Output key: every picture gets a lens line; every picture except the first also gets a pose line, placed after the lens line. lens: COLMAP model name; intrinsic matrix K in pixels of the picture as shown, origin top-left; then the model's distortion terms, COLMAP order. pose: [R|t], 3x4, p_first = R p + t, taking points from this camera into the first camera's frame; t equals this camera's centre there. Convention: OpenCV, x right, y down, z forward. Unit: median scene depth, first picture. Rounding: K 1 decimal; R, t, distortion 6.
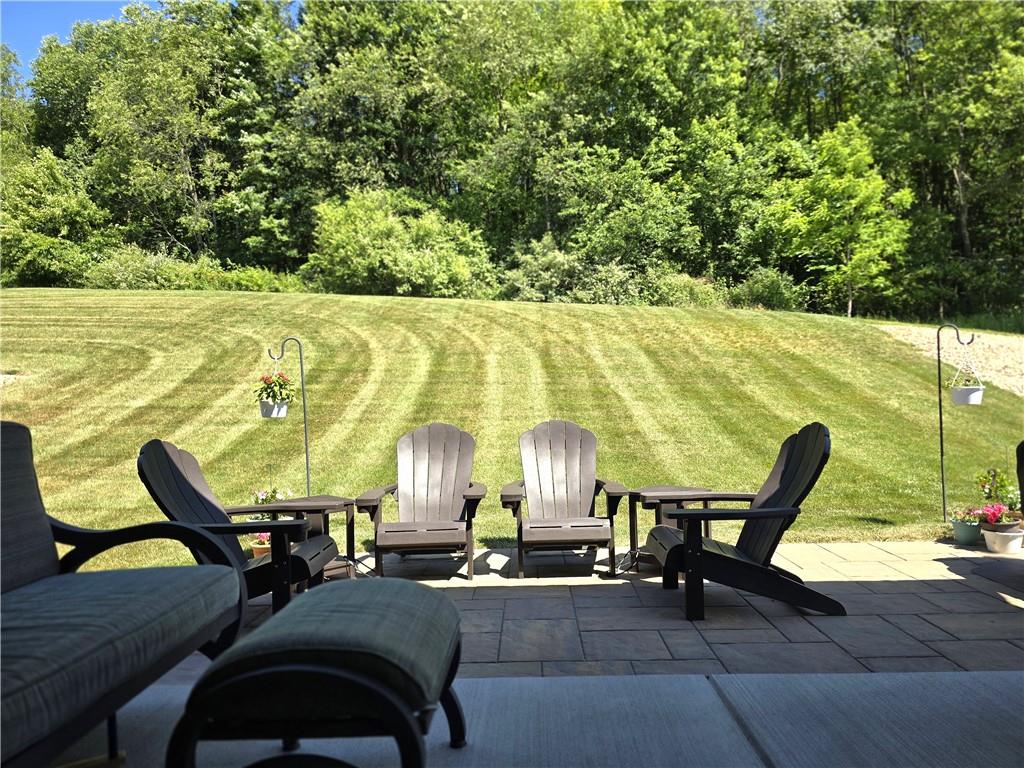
lens RADIAL K [[695.2, 0, 516.3], [0, 695.2, 378.8], [0, 0, 1]] dist [0.038899, -0.030439]
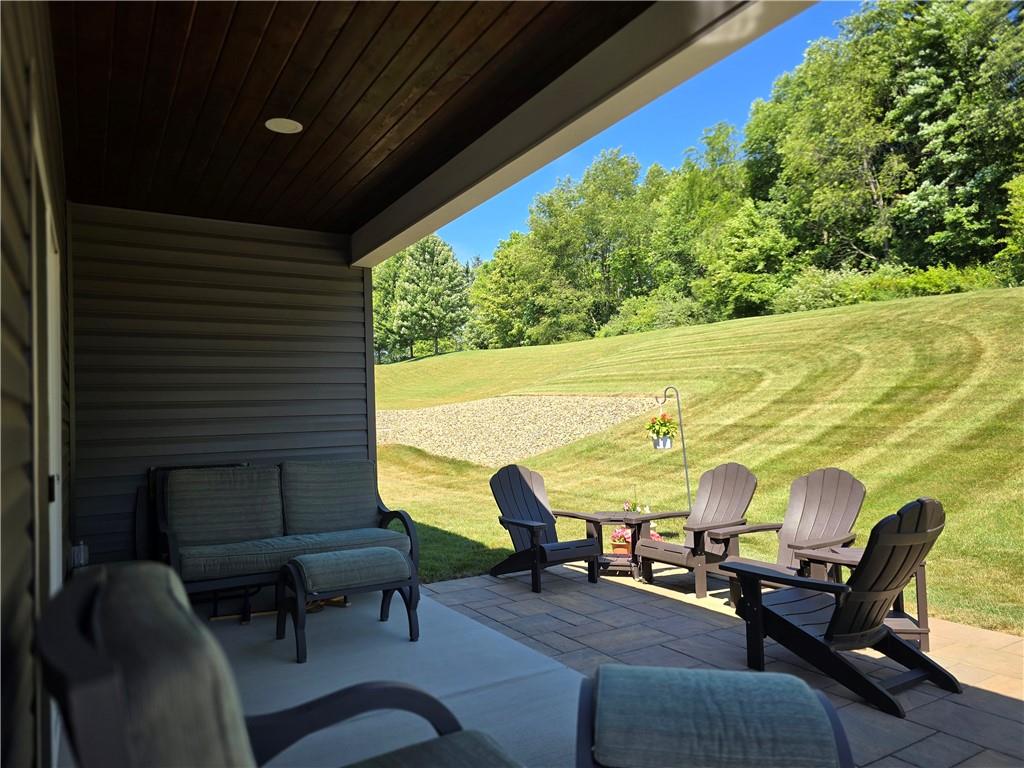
lens RADIAL K [[695.2, 0, 496.2], [0, 695.2, 380.3], [0, 0, 1]] dist [0.038899, -0.030439]
pose [[0.511070, -0.040541, -0.858582, 0.123427], [0.041207, 0.998894, -0.022638, -0.011115], [0.858551, -0.023810, 0.512176, 0.014620]]
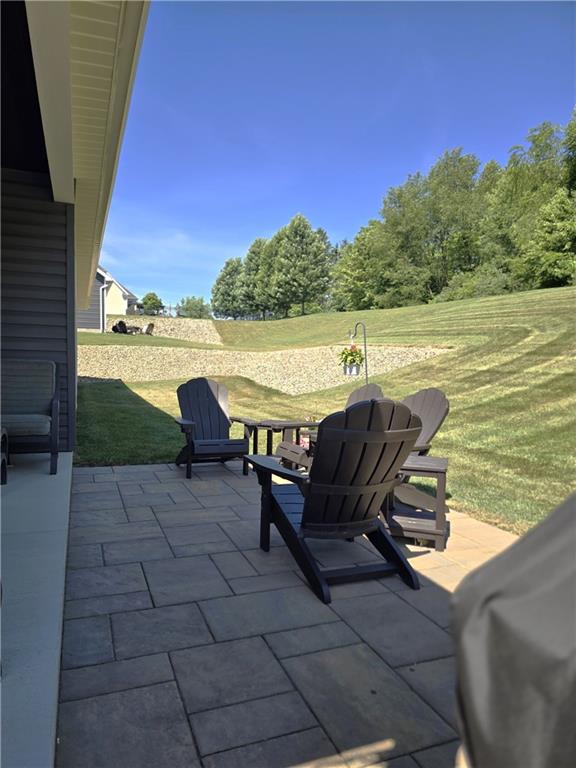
lens RADIAL K [[521.4, 0, 283.1], [0, 521.4, 382.9], [0, 0, 1]] dist [0.038899, -0.030439]
pose [[0.363643, 0.056132, -0.929846, 0.134640], [-0.003842, 0.998265, 0.058760, 0.001074], [0.931530, -0.017795, 0.363228, 0.088632]]
